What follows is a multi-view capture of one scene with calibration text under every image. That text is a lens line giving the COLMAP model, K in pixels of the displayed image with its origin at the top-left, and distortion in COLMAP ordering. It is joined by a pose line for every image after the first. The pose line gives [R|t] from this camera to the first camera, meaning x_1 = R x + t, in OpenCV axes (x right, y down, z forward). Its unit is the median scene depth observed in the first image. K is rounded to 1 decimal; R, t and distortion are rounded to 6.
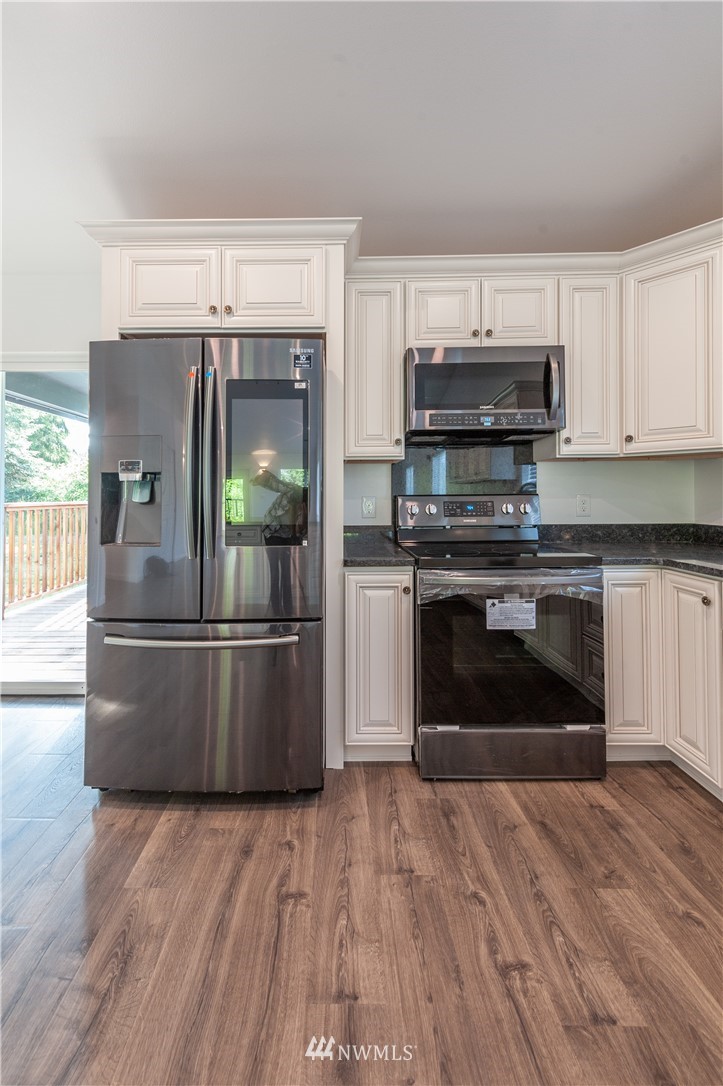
lens RADIAL K [[449.1, 0, 333.3], [0, 449.1, 490.6], [0, 0, 1]] dist [0.003422, -0.000042]
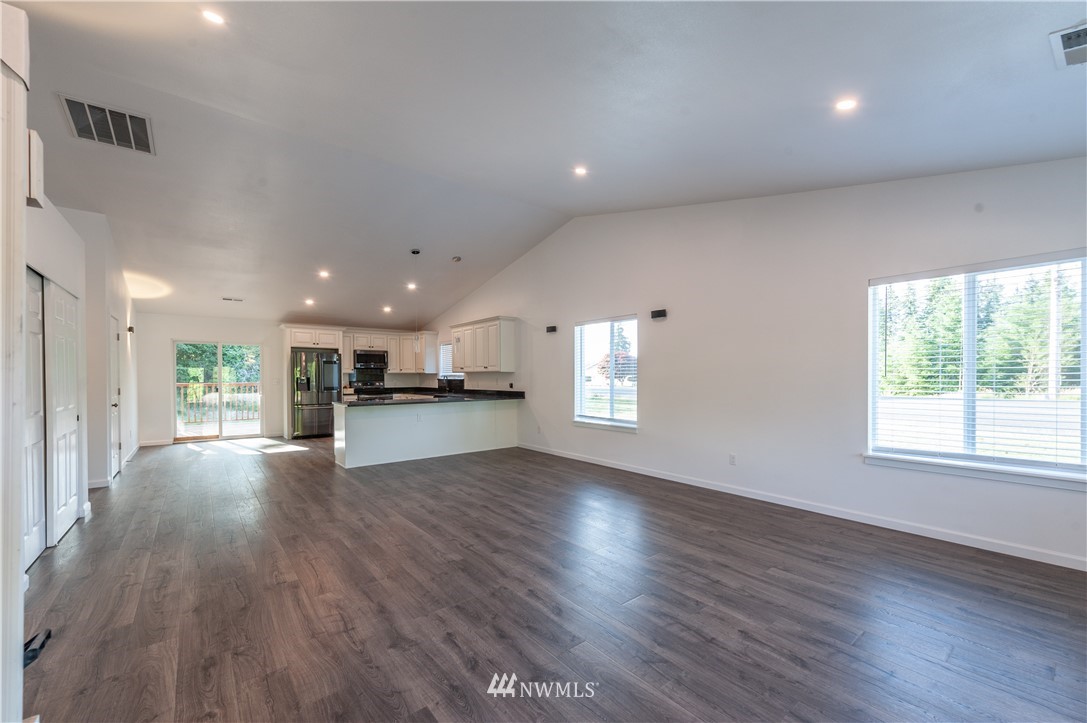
lens RADIAL K [[434.2, 0, 538.2], [0, 434.2, 385.6], [0, 0, 1]] dist [0.003978, 0.000044]
pose [[0.783080, -0.011578, 0.621813, -1.378952], [-0.008337, 0.999541, 0.029112, -0.111633], [-0.621865, -0.027981, 0.782624, -4.456311]]
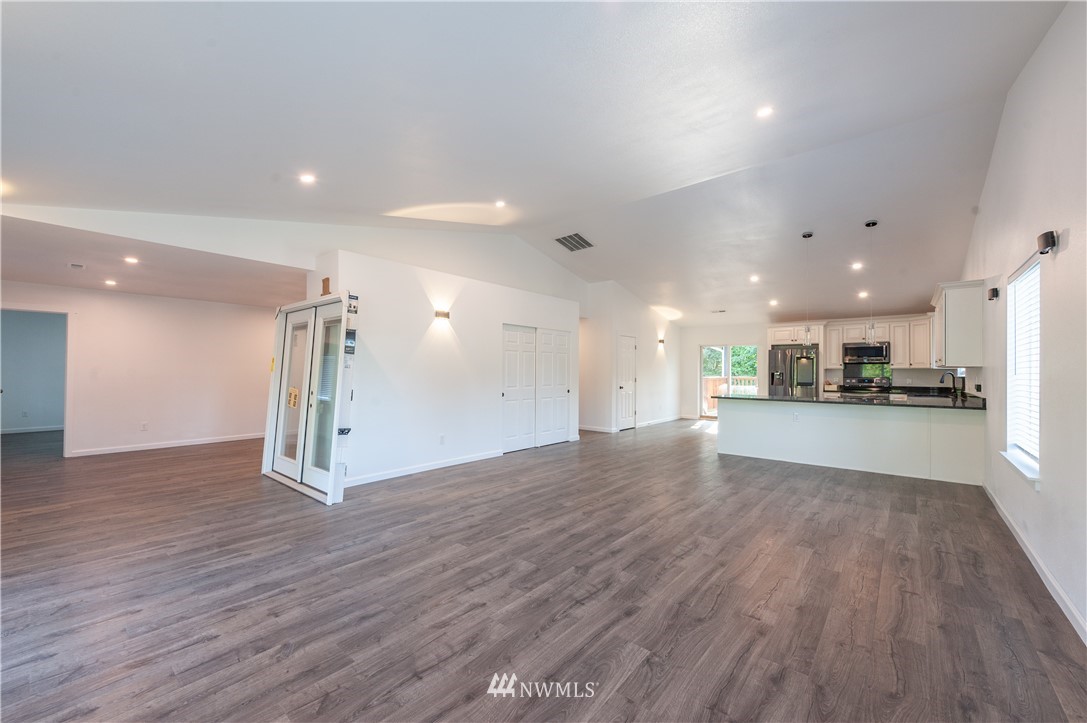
lens RADIAL K [[424.8, 0, 545.3], [0, 424.8, 366.8], [0, 0, 1]] dist [0.009024, -0.000221]
pose [[0.767657, 0.002669, -0.640855, 0.715819], [-0.000297, 0.999993, 0.003810, -0.129722], [0.640861, -0.002735, 0.767652, -4.749894]]
